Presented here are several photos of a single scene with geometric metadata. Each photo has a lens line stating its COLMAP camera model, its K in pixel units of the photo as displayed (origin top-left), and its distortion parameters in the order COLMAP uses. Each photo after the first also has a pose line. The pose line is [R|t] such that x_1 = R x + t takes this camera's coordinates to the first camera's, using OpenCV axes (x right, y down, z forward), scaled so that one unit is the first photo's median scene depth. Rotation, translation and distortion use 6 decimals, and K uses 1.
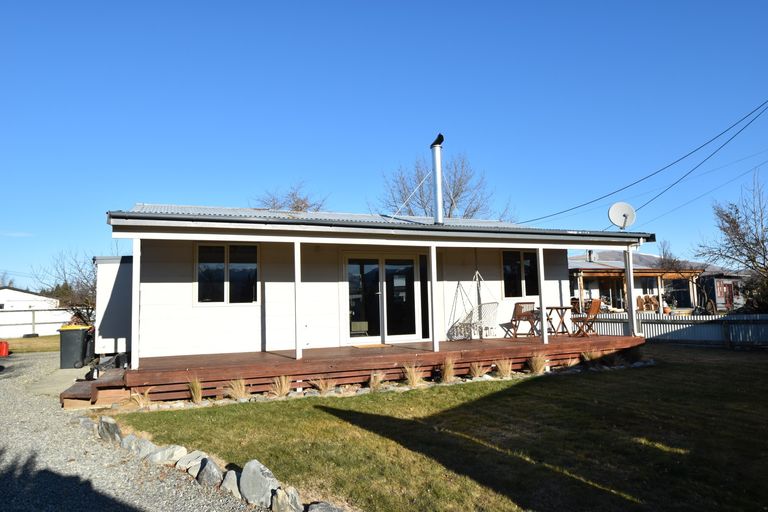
lens RADIAL K [[520.6, 0, 384.5], [0, 520.6, 259.8], [0, 0, 1]] dist [-0.027305, -0.000413]
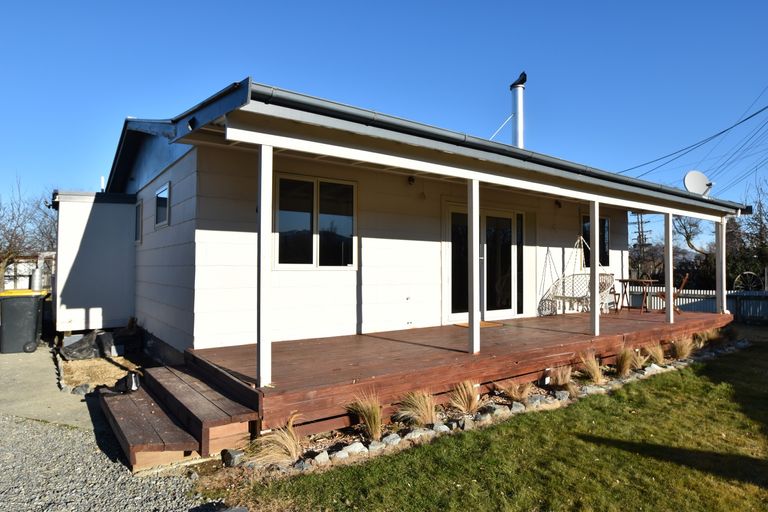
lens RADIAL K [[475.2, 0, 383.8], [0, 475.2, 253.3], [0, 0, 1]] dist [-0.024086, -0.000518]
pose [[0.969190, 0.037887, 0.243385, -0.316137], [-0.051978, 0.997307, 0.051732, 0.025591], [-0.240769, -0.062789, 0.968549, 0.317971]]
